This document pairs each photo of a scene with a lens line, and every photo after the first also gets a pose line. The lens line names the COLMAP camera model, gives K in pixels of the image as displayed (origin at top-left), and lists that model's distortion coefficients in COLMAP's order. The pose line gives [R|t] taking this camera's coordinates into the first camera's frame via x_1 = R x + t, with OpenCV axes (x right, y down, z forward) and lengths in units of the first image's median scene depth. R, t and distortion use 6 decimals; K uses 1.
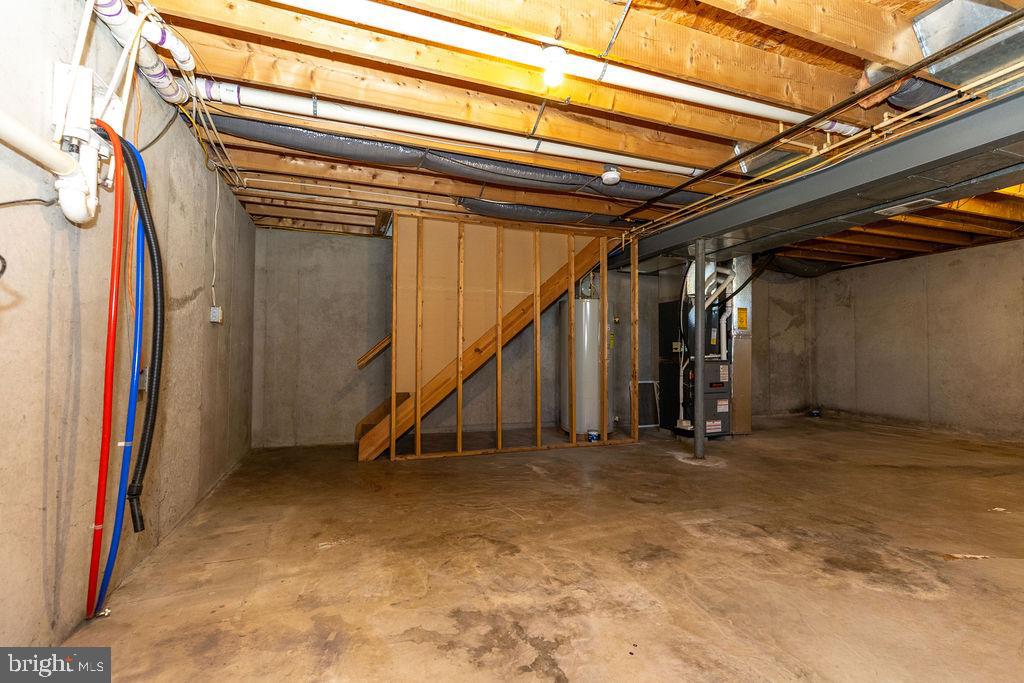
lens RADIAL K [[453.4, 0, 519.2], [0, 453.4, 341.6], [0, 0, 1]] dist [-0.025161, 0.008638]
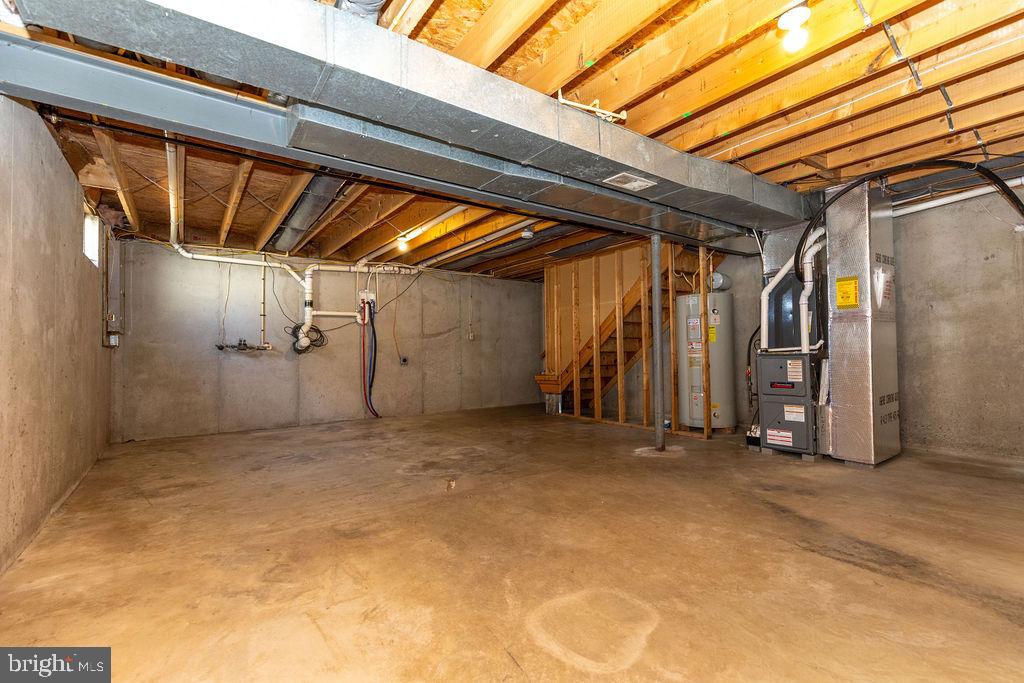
lens RADIAL K [[466.3, 0, 516.7], [0, 466.3, 341.7], [0, 0, 1]] dist [-0.027921, 0.001144]
pose [[0.260869, -0.023450, -0.965089, 2.166175], [0.039125, 0.999140, -0.013702, 0.024967], [0.964581, -0.034185, 0.261562, 0.679644]]
